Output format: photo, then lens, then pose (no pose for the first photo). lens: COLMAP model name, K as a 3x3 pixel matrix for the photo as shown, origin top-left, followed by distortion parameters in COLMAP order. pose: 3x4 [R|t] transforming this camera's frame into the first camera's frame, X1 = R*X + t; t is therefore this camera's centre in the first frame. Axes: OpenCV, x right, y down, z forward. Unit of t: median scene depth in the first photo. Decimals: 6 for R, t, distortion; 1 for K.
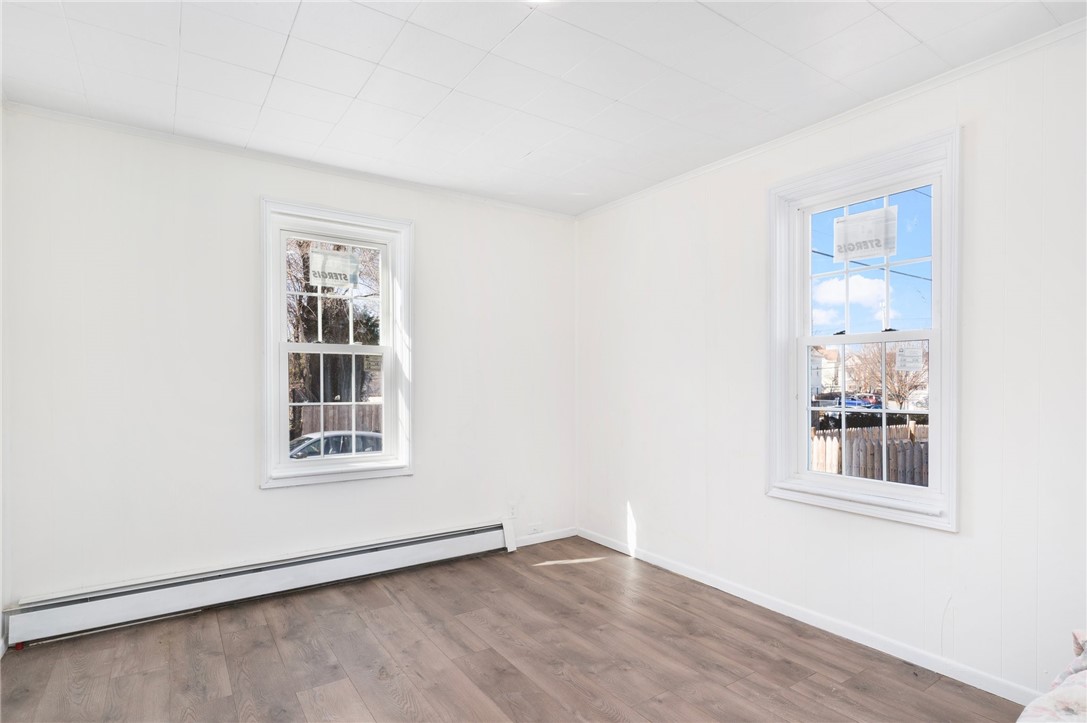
lens RADIAL K [[577.8, 0, 549.7], [0, 577.8, 372.9], [0, 0, 1]] dist [-0.005868, -0.000426]
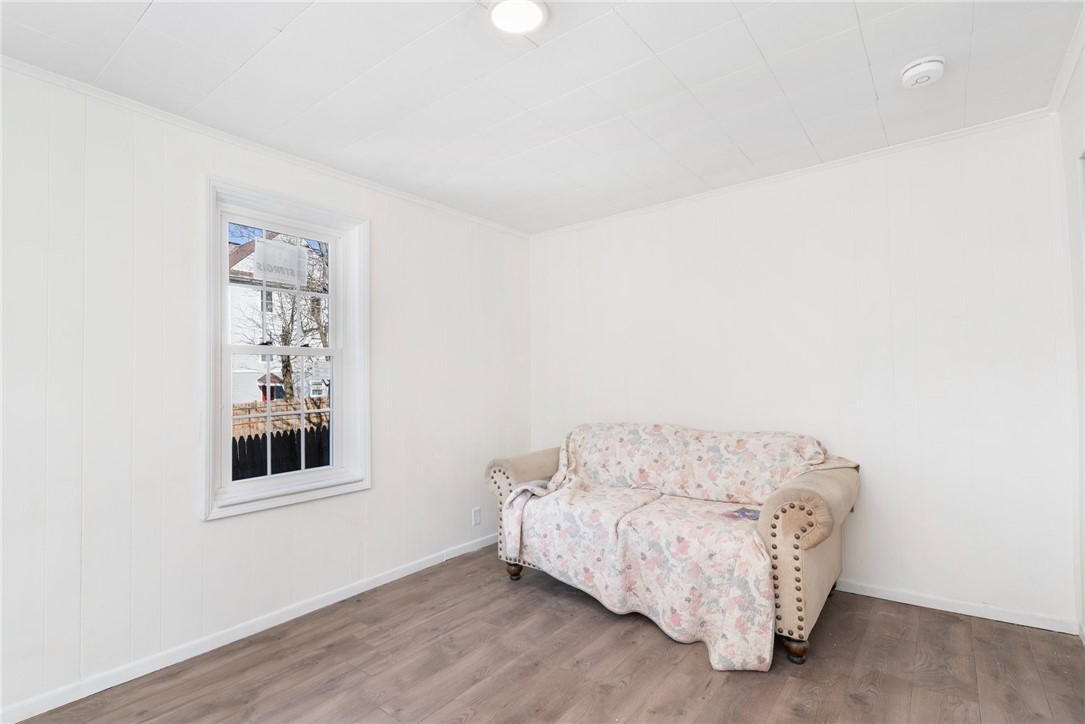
lens RADIAL K [[524.7, 0, 546.4], [0, 524.7, 359.6], [0, 0, 1]] dist [-0.002775, -0.000297]
pose [[-0.338941, 0.052956, 0.939316, -0.631664], [0.017260, 0.998597, -0.050070, 0.018839], [-0.940649, -0.000758, -0.339379, 0.885637]]
